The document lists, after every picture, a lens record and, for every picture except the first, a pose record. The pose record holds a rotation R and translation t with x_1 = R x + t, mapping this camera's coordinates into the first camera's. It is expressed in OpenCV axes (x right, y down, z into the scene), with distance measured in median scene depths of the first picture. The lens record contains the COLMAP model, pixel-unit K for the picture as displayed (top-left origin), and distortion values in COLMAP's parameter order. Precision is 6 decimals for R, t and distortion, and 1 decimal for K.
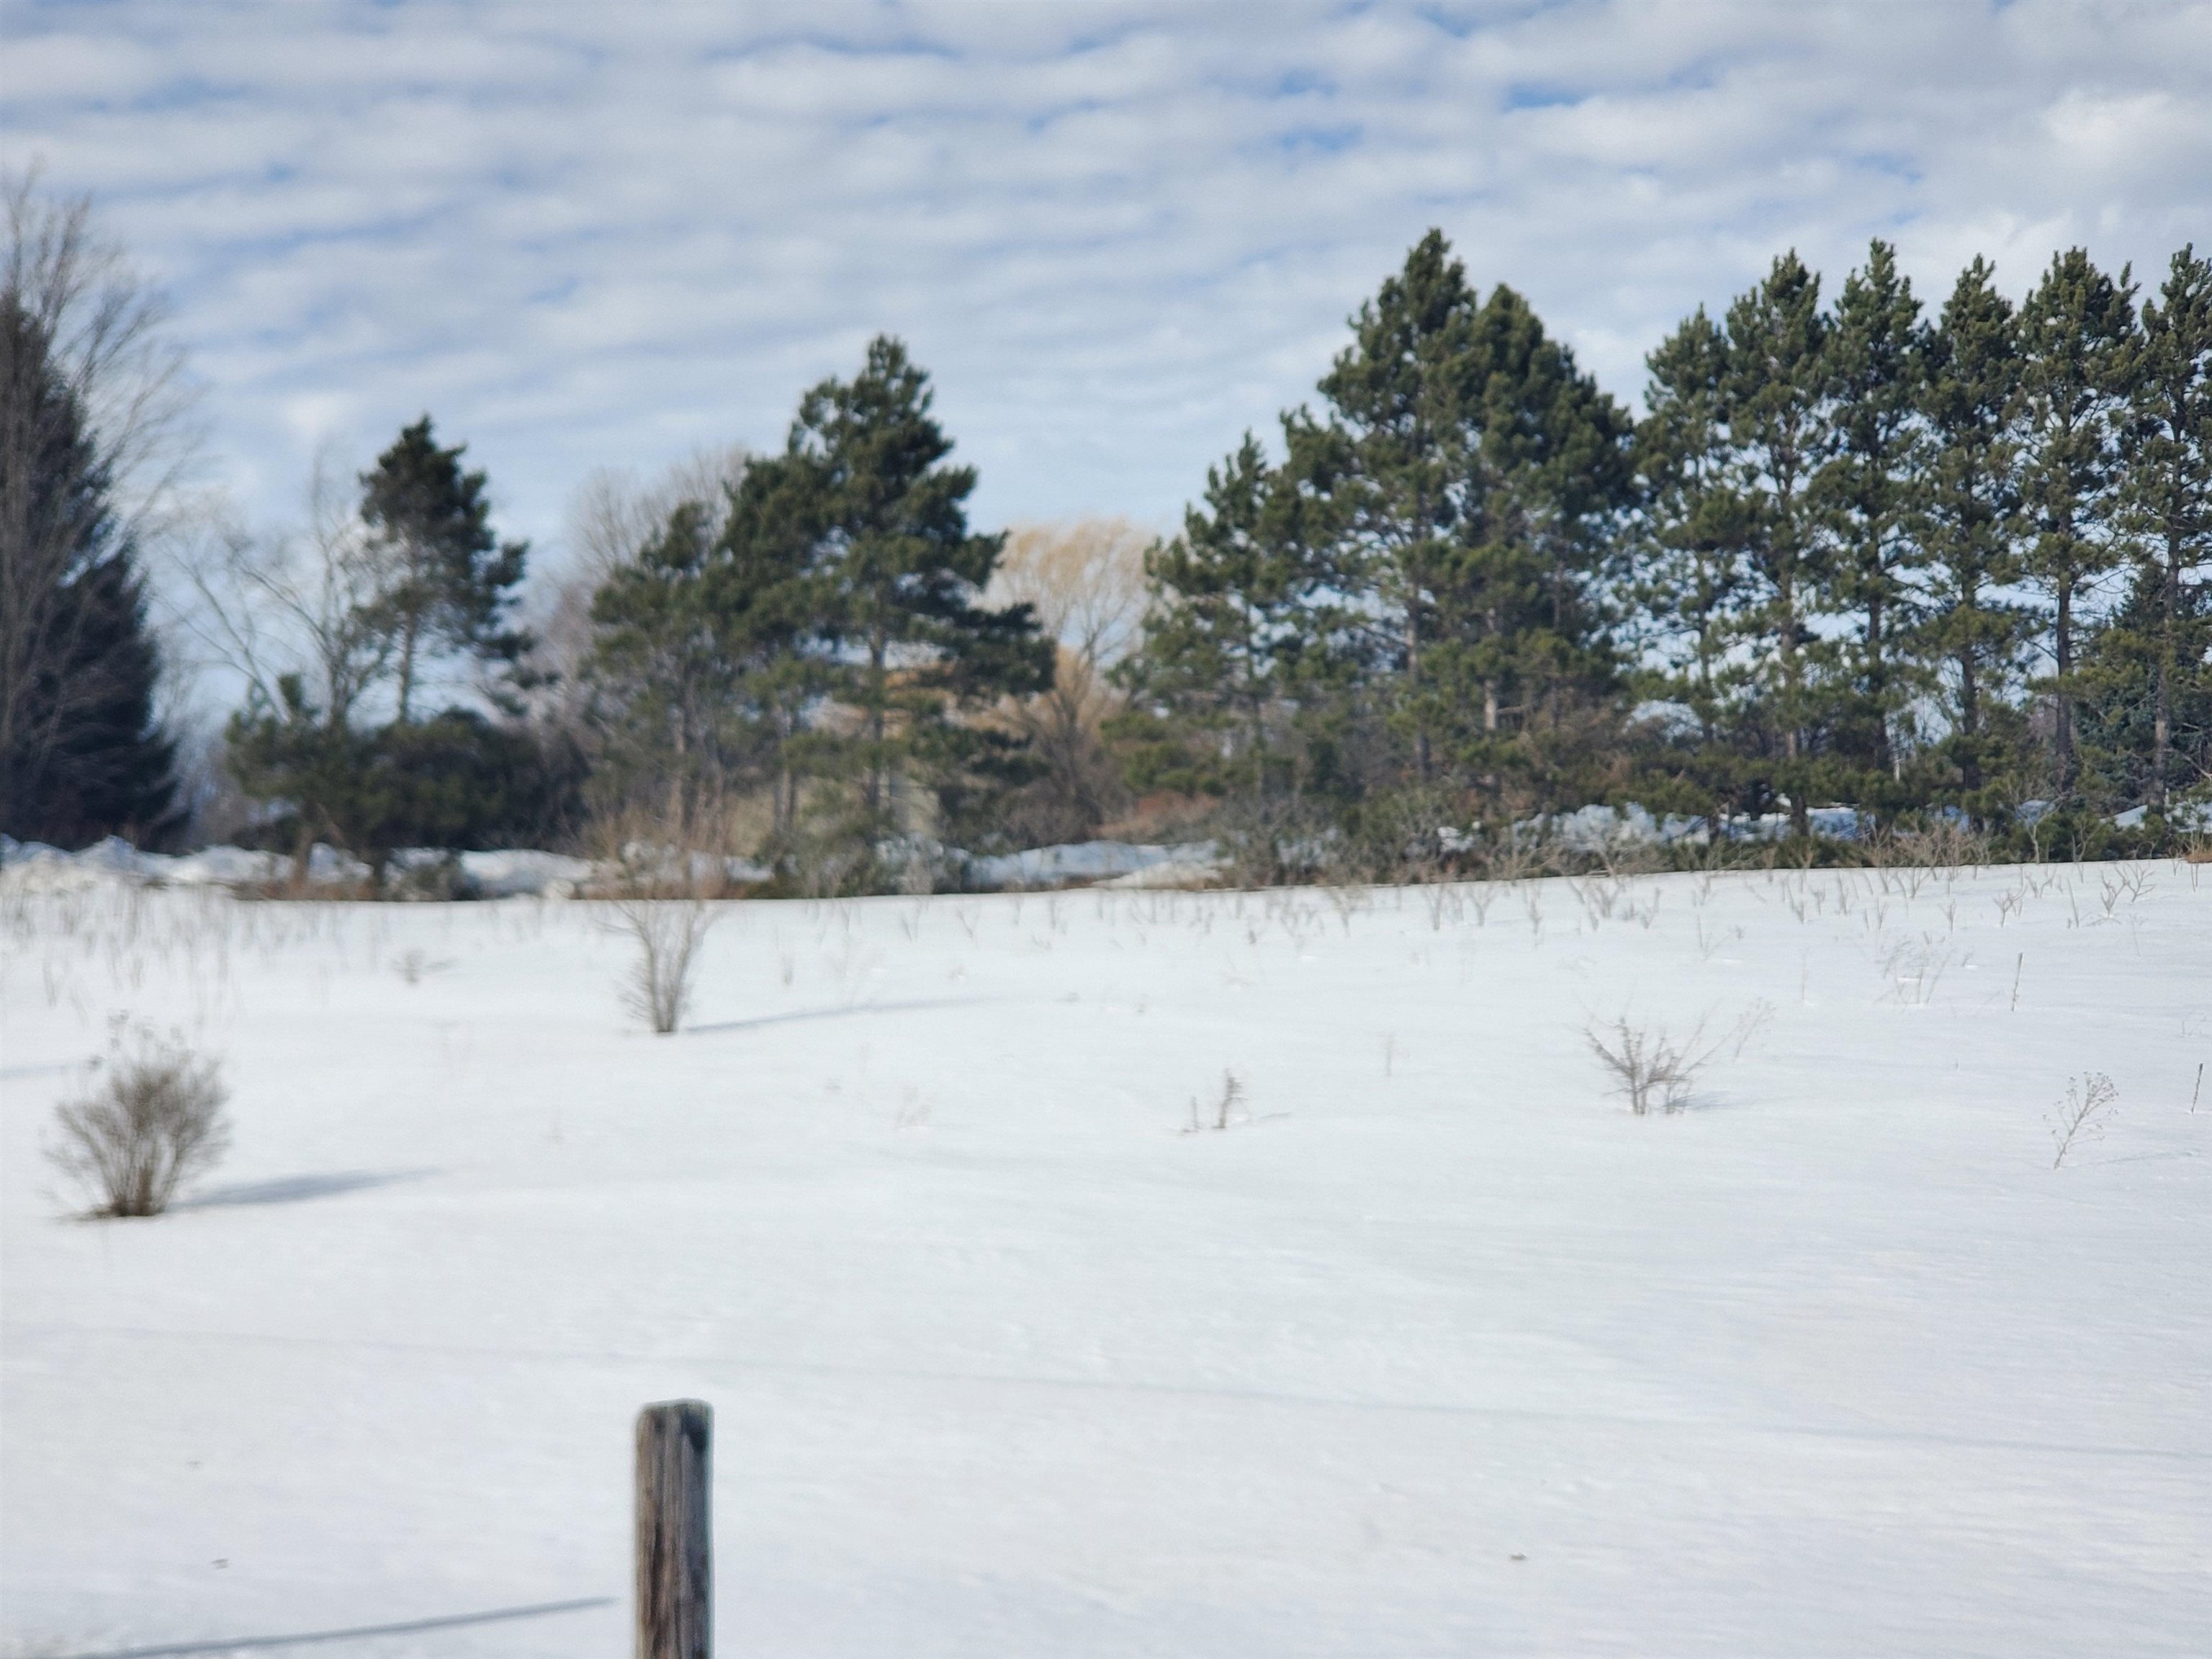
lens RADIAL K [[3649.6, 0, 1142.1], [0, 3649.6, 886.9], [0, 0, 1]] dist [0.231492, -0.709183]
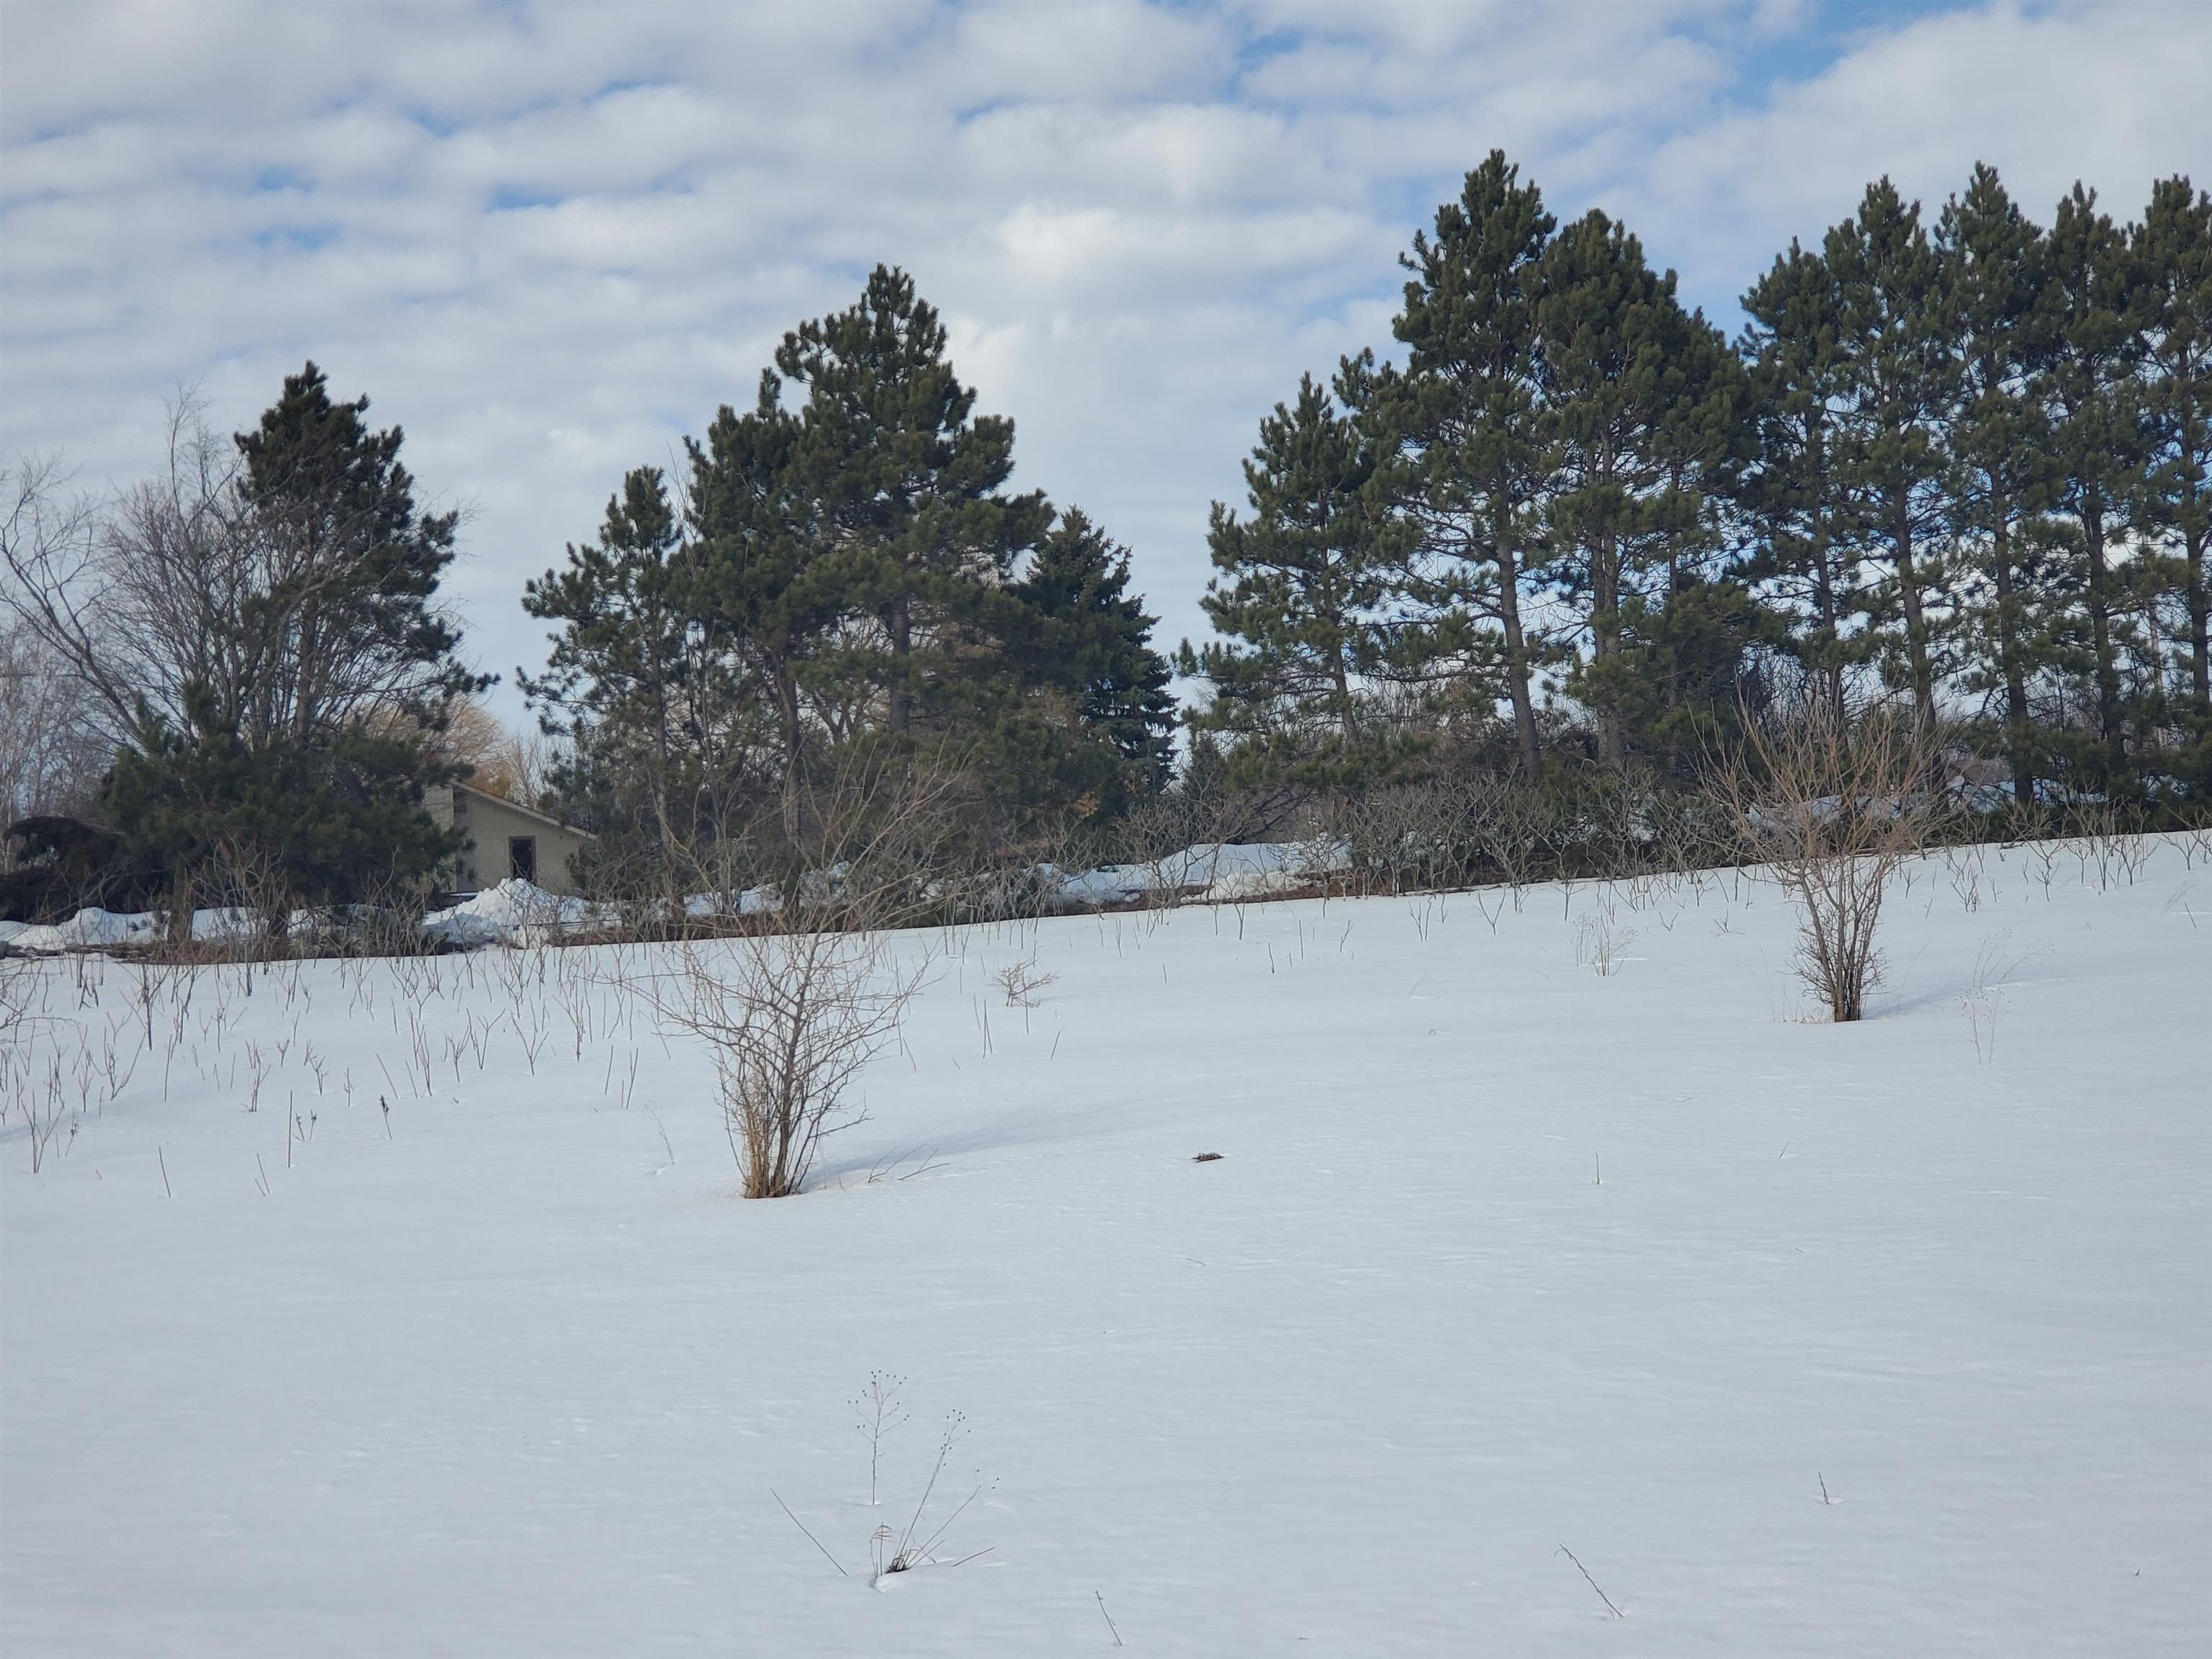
lens RADIAL K [[3536.7, 0, 1106.0], [0, 3536.7, 829.5], [0, 0, 1]] dist [0.081460, -0.001067]
pose [[0.952438, -0.039331, 0.302185, -0.276489], [0.052443, 0.997996, -0.035397, 0.011360], [-0.300187, 0.049561, 0.952592, 0.212560]]
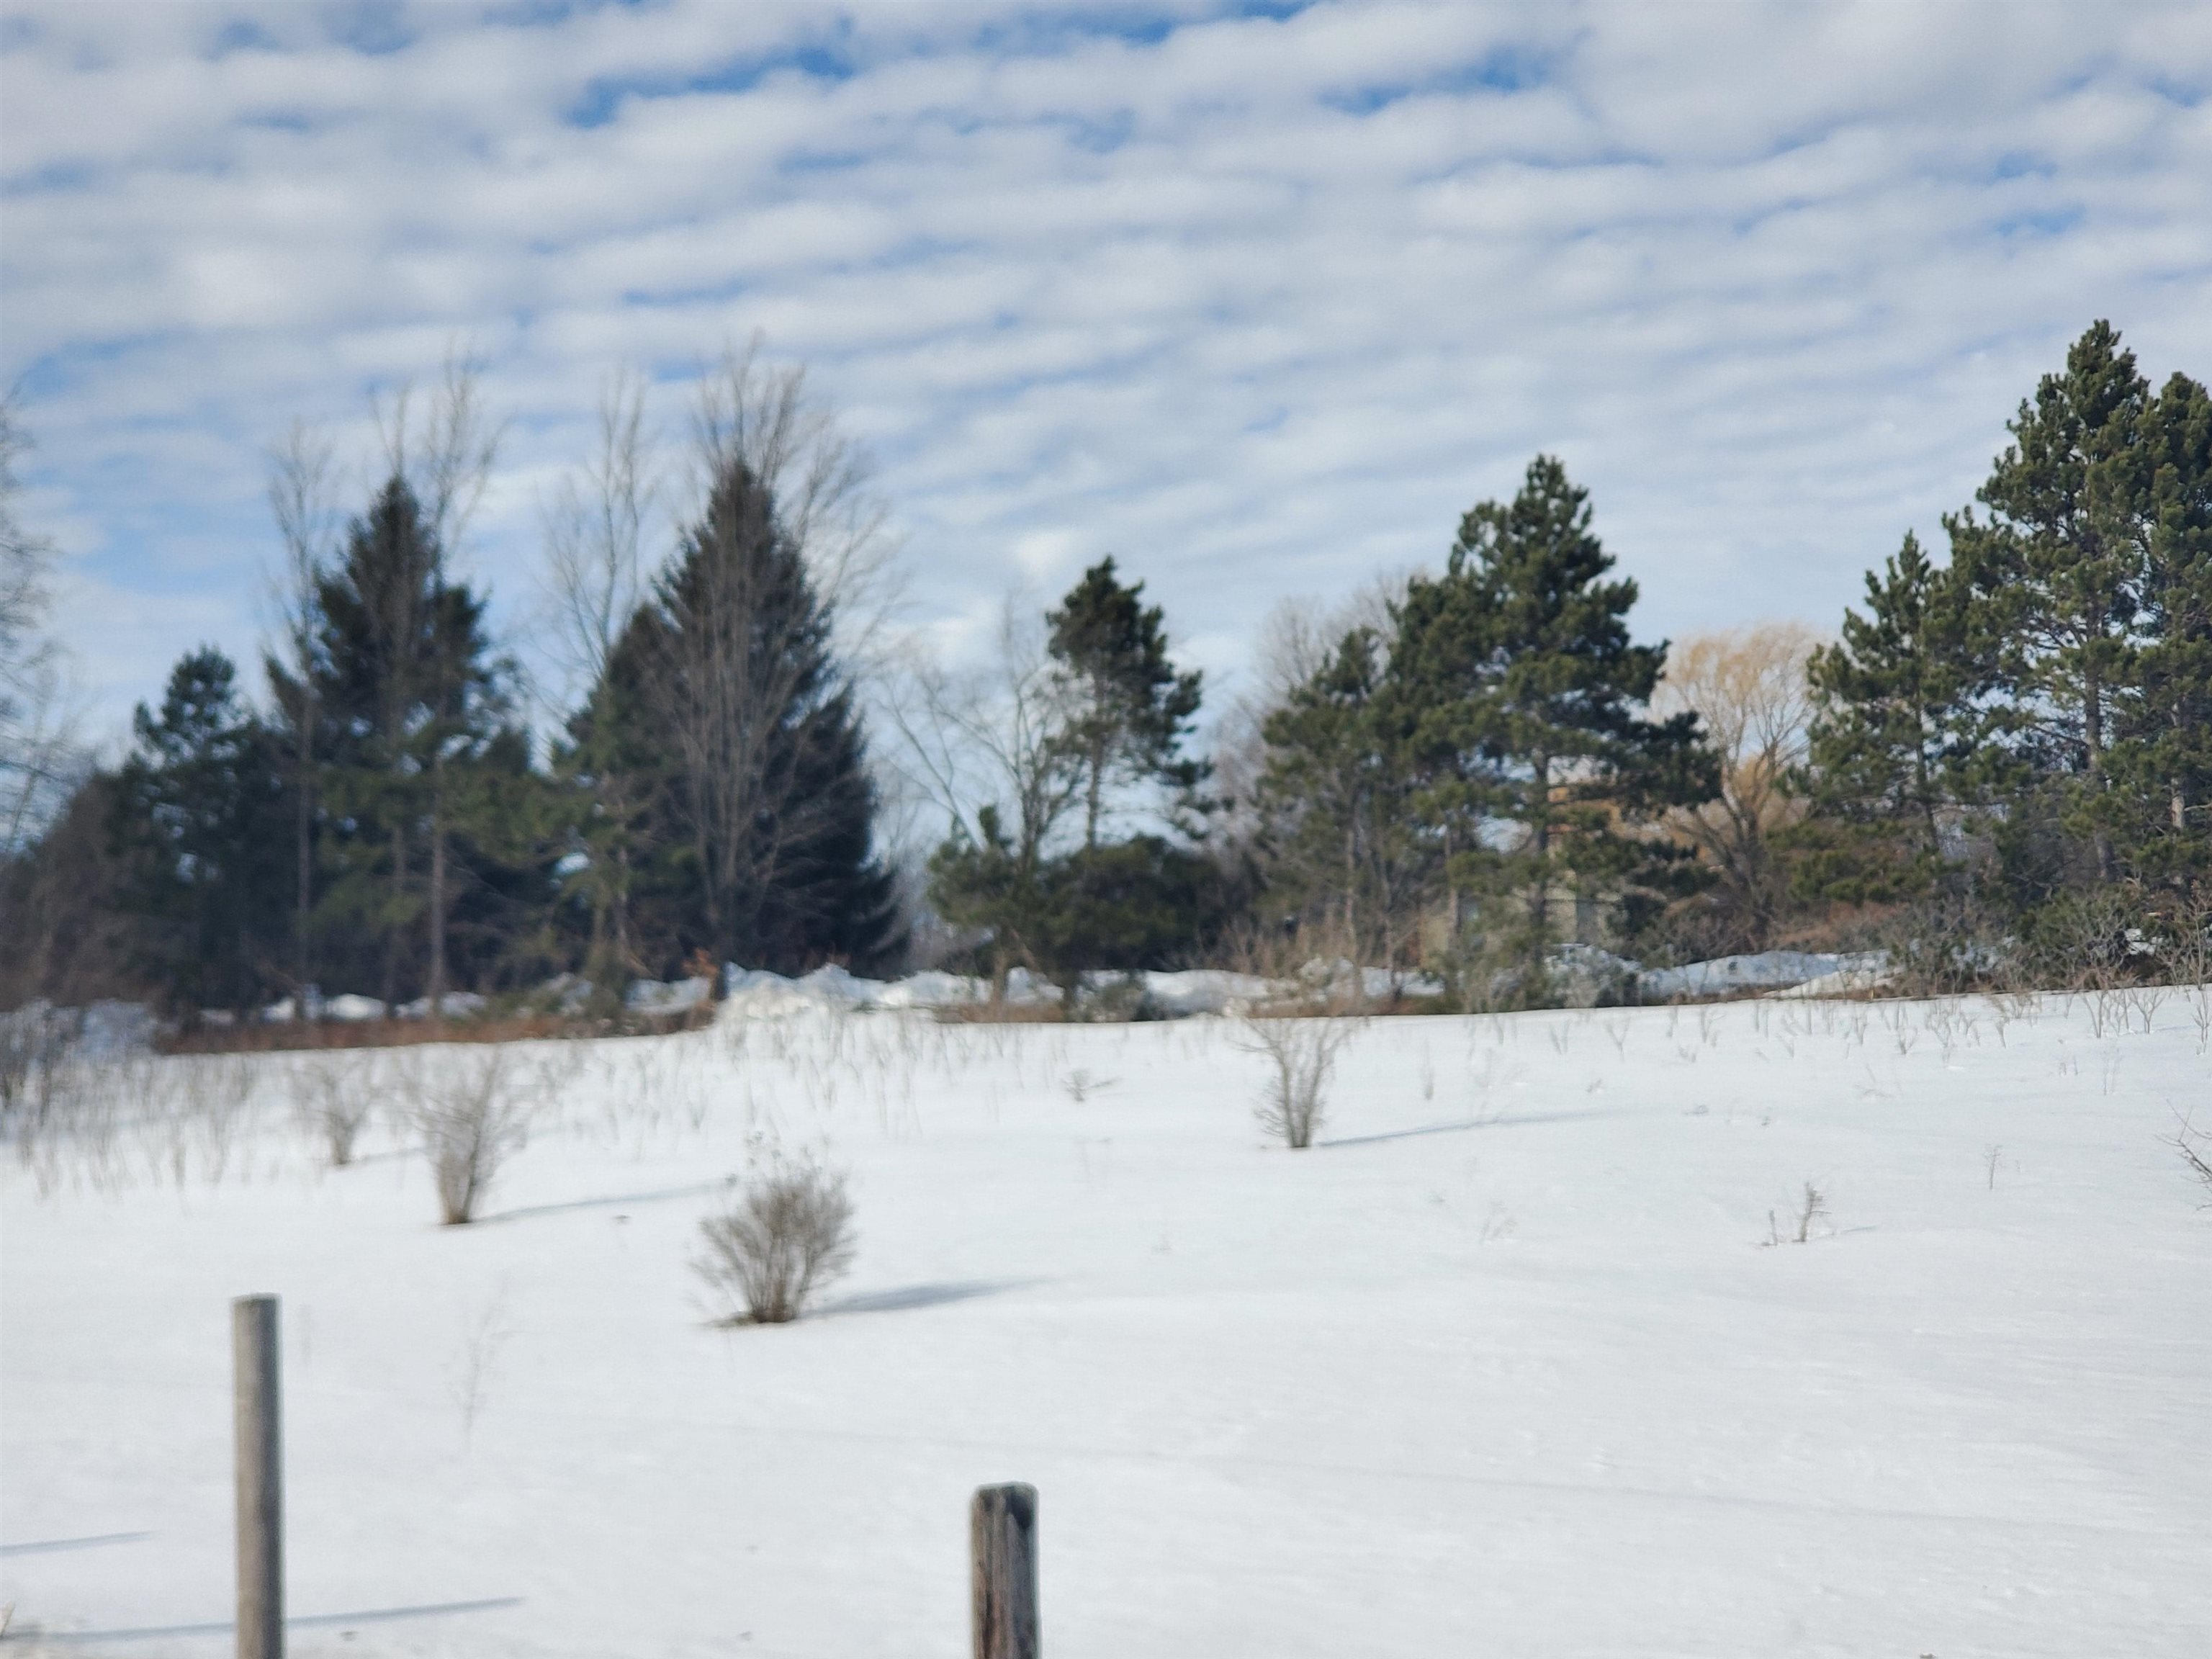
lens RADIAL K [[3649.6, 0, 1142.1], [0, 3649.6, 886.9], [0, 0, 1]] dist [0.231492, -0.709183]
pose [[0.980599, -0.022609, -0.194714, 0.015850], [0.016714, 0.999352, -0.031865, -0.000869], [0.195309, 0.027992, 0.980342, -0.012327]]
